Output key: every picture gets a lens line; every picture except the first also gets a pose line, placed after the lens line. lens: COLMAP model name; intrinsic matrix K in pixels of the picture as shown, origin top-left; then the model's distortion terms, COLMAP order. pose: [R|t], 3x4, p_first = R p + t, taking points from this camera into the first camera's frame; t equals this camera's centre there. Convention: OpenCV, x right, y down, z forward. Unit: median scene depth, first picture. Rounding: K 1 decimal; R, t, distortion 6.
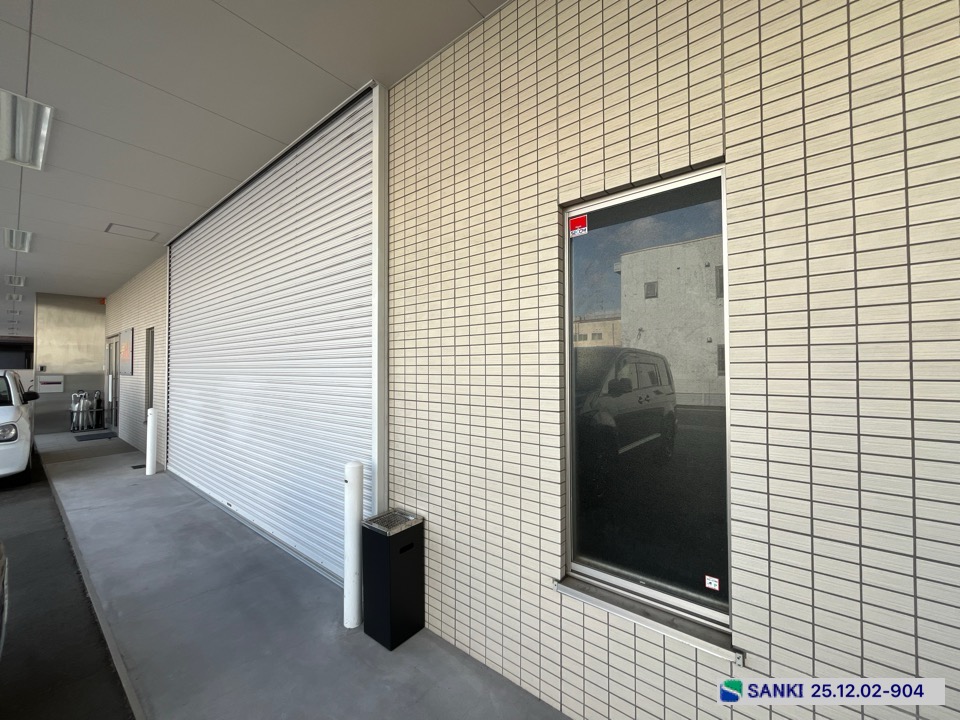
lens RADIAL K [[389.3, 0, 477.4], [0, 389.3, 360.8], [0, 0, 1]] dist [-0.003386, 0.000239]
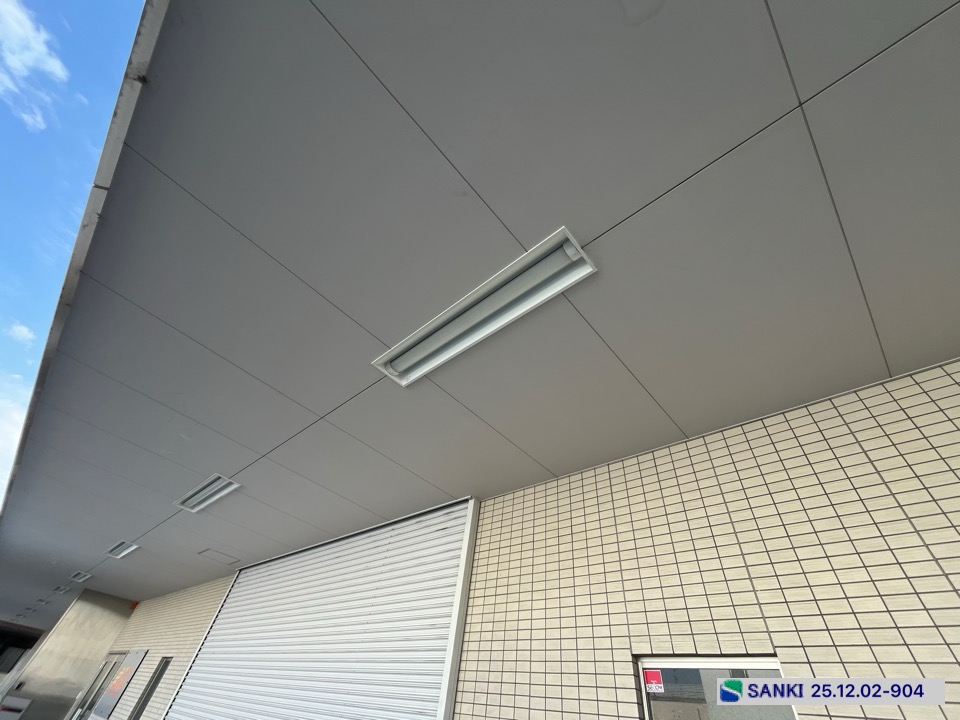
lens RADIAL K [[389.3, 0, 477.4], [0, 389.3, 360.8], [0, 0, 1]] dist [-0.003386, 0.000239]
pose [[0.989872, 0.054468, -0.131100, -0.094466], [-0.130733, 0.709734, -0.692232, -0.119689], [0.055342, 0.702360, 0.709667, -0.298007]]
